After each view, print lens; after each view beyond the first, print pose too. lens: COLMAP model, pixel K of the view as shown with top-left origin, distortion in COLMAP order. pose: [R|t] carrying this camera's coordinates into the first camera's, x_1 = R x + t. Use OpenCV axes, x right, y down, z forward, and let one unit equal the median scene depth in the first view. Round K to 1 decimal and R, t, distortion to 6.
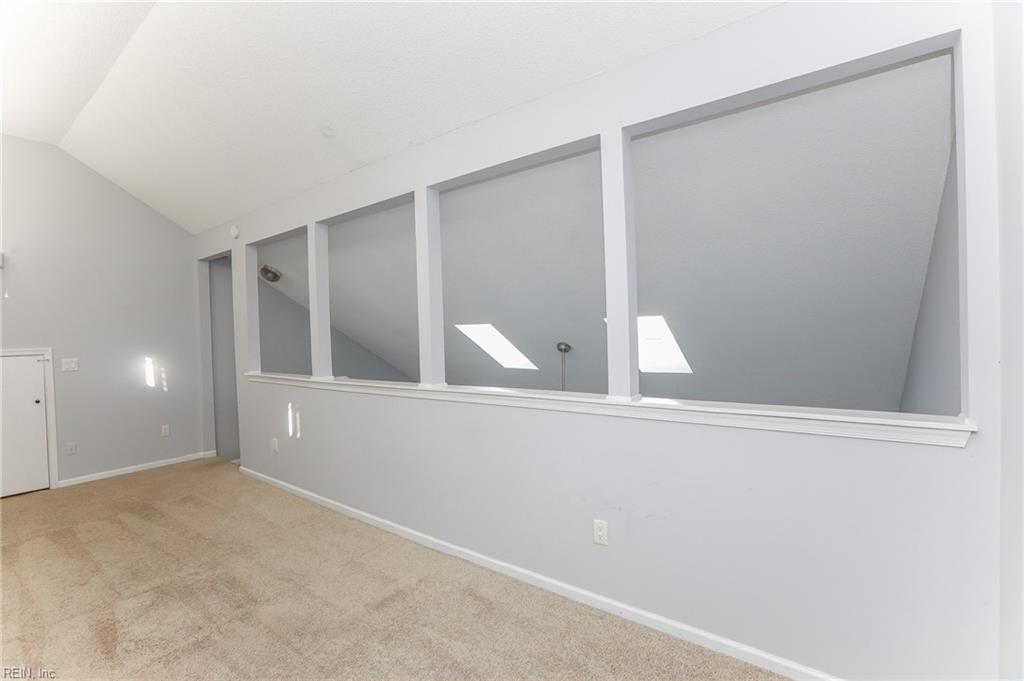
lens RADIAL K [[442.1, 0, 532.3], [0, 442.1, 343.9], [0, 0, 1]] dist [0.000338, 0.000083]
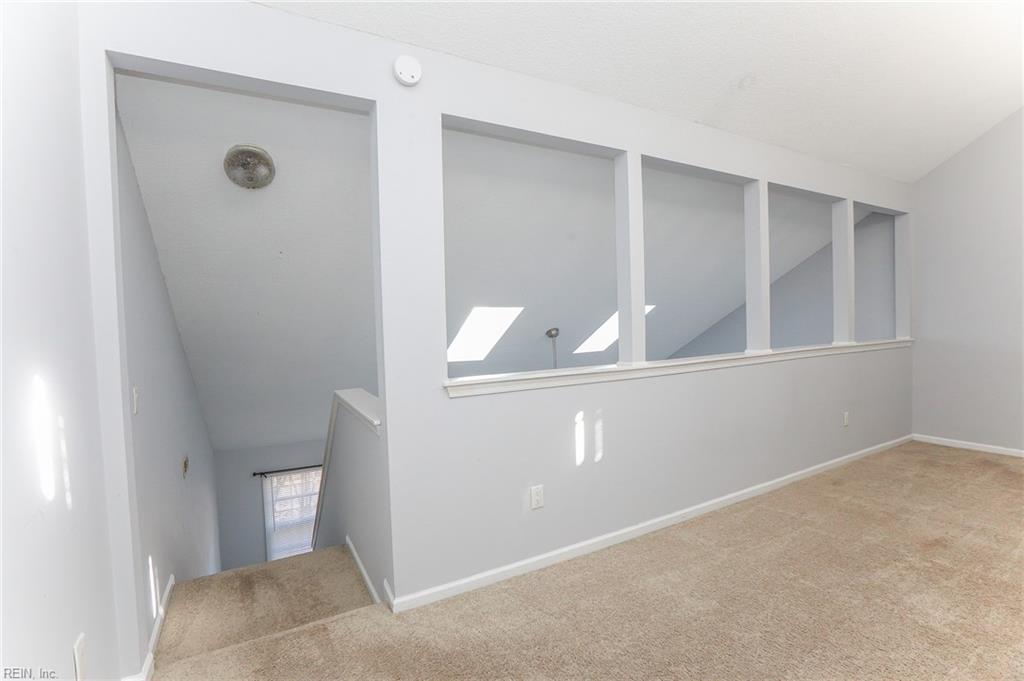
lens RADIAL K [[470.2, 0, 502.1], [0, 470.2, 340.7], [0, 0, 1]] dist [-0.059056, 0.024084]
pose [[0.452350, -0.015138, 0.891712, -1.154228], [0.037185, 0.999307, -0.001899, 0.029022], [-0.891065, 0.034018, 0.452599, 0.769133]]
